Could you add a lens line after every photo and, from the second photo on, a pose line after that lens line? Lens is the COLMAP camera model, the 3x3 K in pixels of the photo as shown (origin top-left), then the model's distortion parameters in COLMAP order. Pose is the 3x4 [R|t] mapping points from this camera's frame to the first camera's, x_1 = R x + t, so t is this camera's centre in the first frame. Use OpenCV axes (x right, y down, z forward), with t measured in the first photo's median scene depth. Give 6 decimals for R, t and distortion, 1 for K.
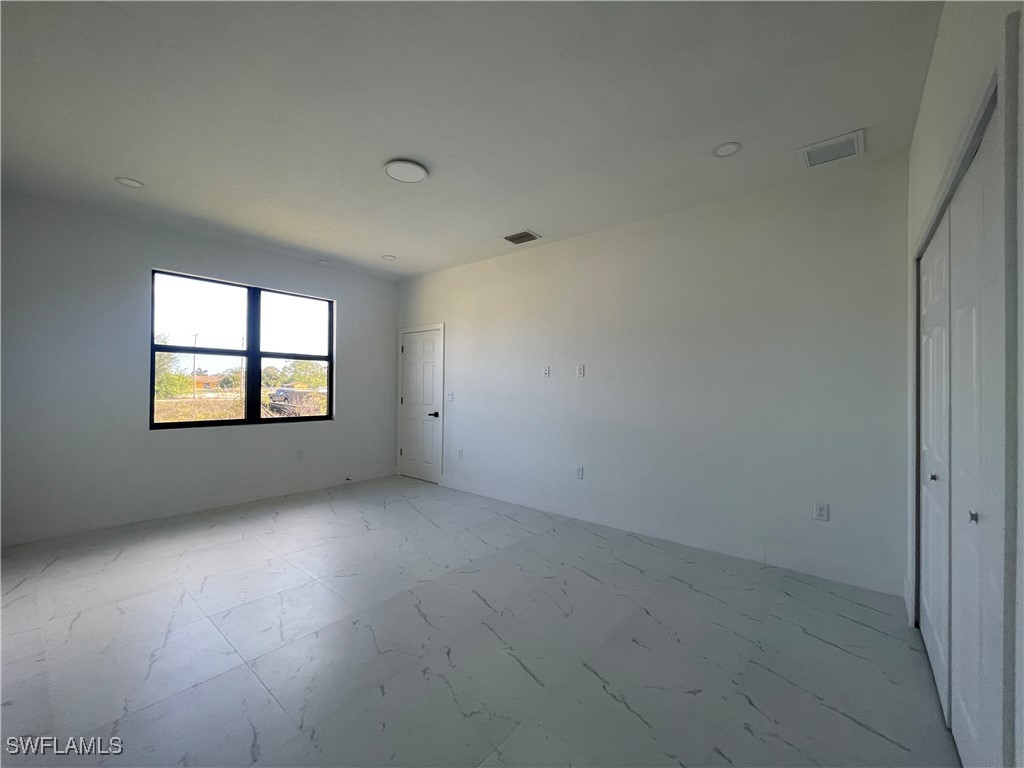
lens RADIAL K [[416.4, 0, 513.0], [0, 416.4, 382.7], [0, 0, 1]] dist [-0.000771, -0.000252]
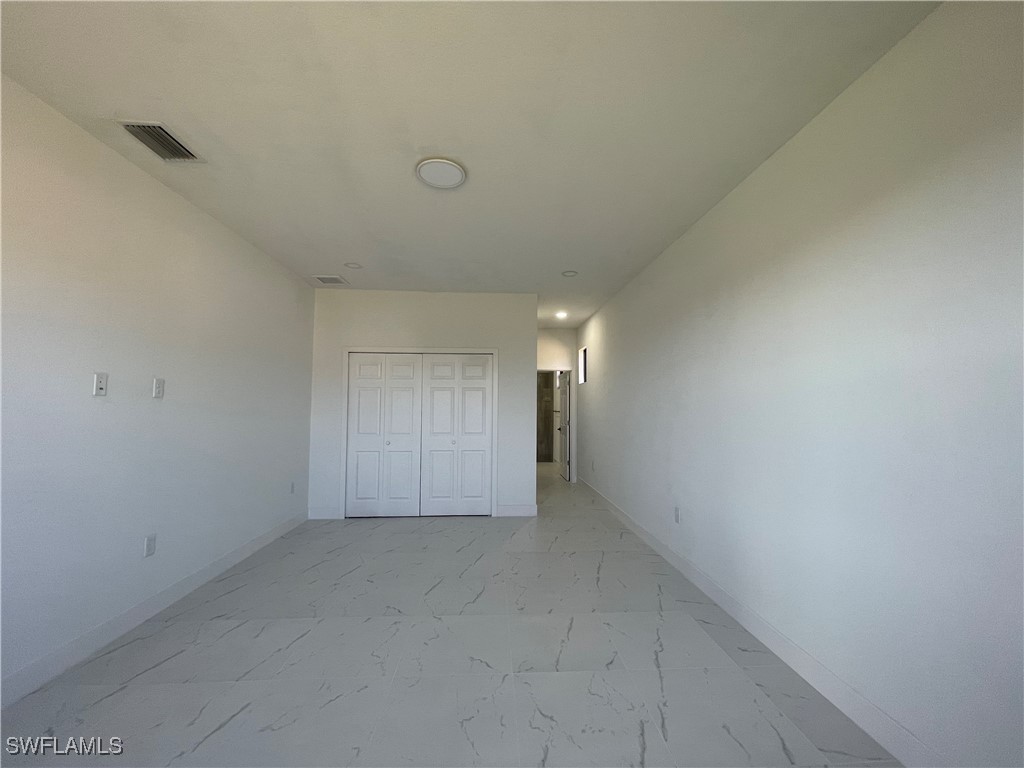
lens RADIAL K [[416.4, 0, 513.0], [0, 416.4, 382.7], [0, 0, 1]] dist [-0.000771, -0.000252]
pose [[-0.679403, 0.034548, 0.732951, -0.682420], [-0.010143, 0.998353, -0.056460, -0.003341], [-0.733695, -0.045793, -0.677934, 1.008346]]
